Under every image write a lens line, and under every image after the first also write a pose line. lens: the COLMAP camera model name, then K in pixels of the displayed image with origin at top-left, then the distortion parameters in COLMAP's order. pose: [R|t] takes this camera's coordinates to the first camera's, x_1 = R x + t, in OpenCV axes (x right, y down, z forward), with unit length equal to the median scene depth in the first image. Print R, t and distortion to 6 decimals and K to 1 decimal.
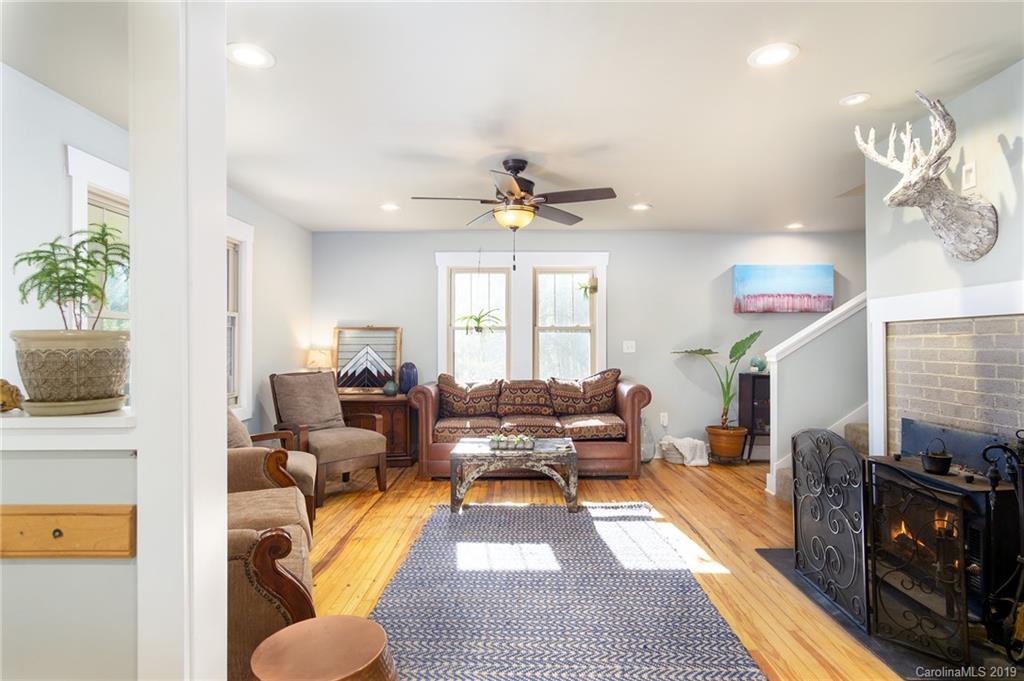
lens RADIAL K [[542.5, 0, 512.5], [0, 542.5, 343.8], [0, 0, 1]] dist [0.003797, -0.000616]
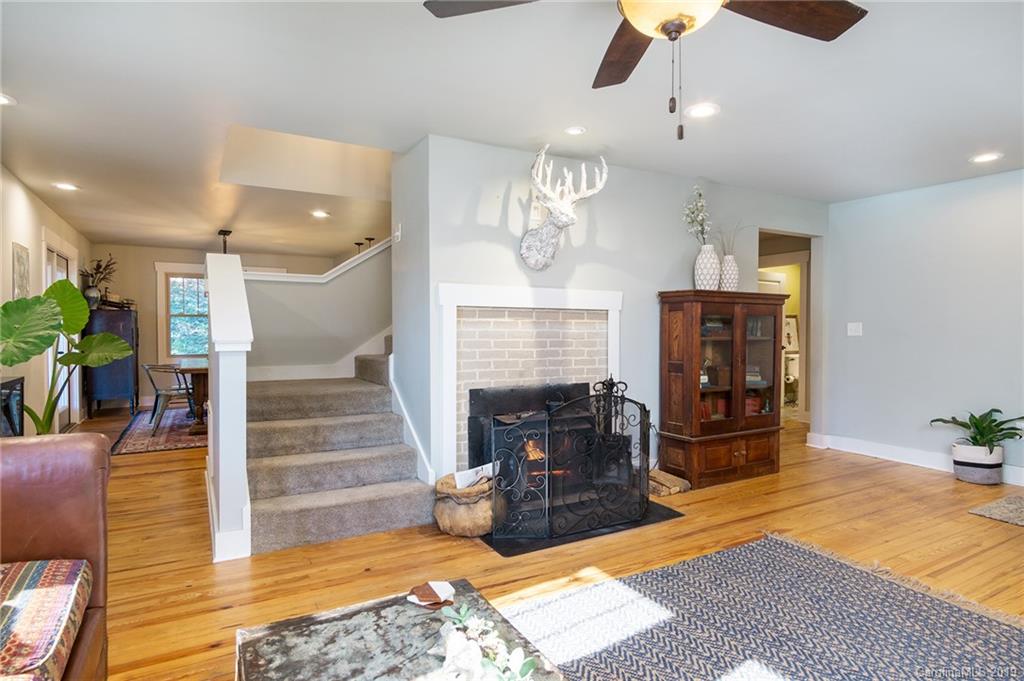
lens RADIAL K [[542.5, 0, 509.4], [0, 542.5, 330.5], [0, 0, 1]] dist [0.003797, -0.000616]
pose [[-0.521431, -0.002656, 0.853289, -0.347811], [-0.005701, 0.999984, -0.000371, 0.011180], [-0.853274, -0.005058, -0.521438, 1.685310]]
